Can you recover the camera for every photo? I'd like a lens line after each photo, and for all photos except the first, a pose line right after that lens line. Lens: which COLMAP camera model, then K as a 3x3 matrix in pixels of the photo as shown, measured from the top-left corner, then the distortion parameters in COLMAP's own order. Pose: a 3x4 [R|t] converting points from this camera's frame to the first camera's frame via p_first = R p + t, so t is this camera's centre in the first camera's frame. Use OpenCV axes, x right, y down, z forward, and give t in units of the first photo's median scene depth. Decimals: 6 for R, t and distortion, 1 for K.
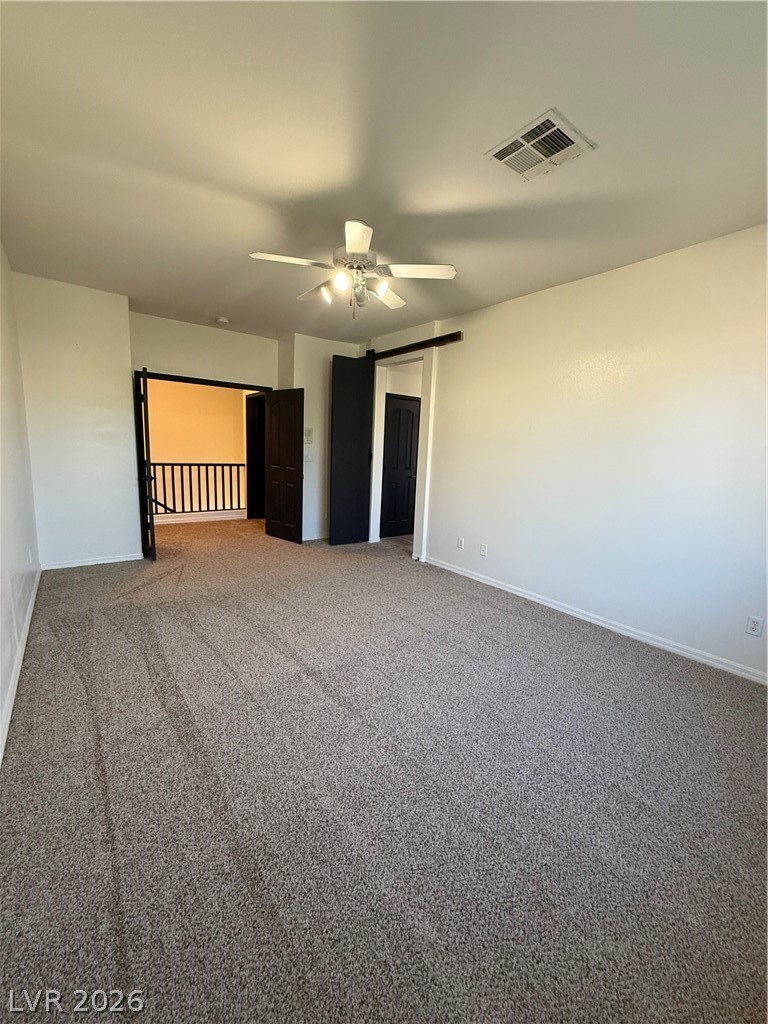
lens RADIAL K [[406.5, 0, 379.8], [0, 406.5, 513.0], [0, 0, 1]] dist [-0.002246, 0.000614]
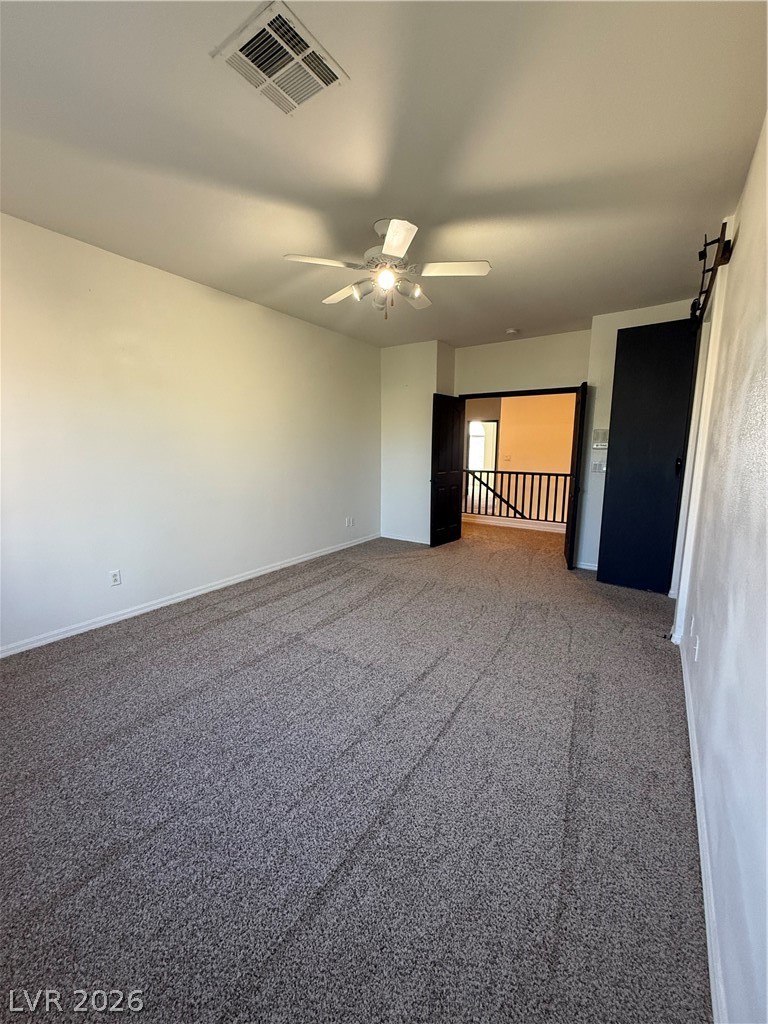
lens RADIAL K [[406.5, 0, 380.7], [0, 406.5, 512.0], [0, 0, 1]] dist [-0.002246, 0.000614]
pose [[0.323233, 0.109221, -0.939995, 0.563170], [-0.145920, 0.987190, 0.064527, -0.047895], [0.935001, 0.116307, 0.335030, 0.439059]]
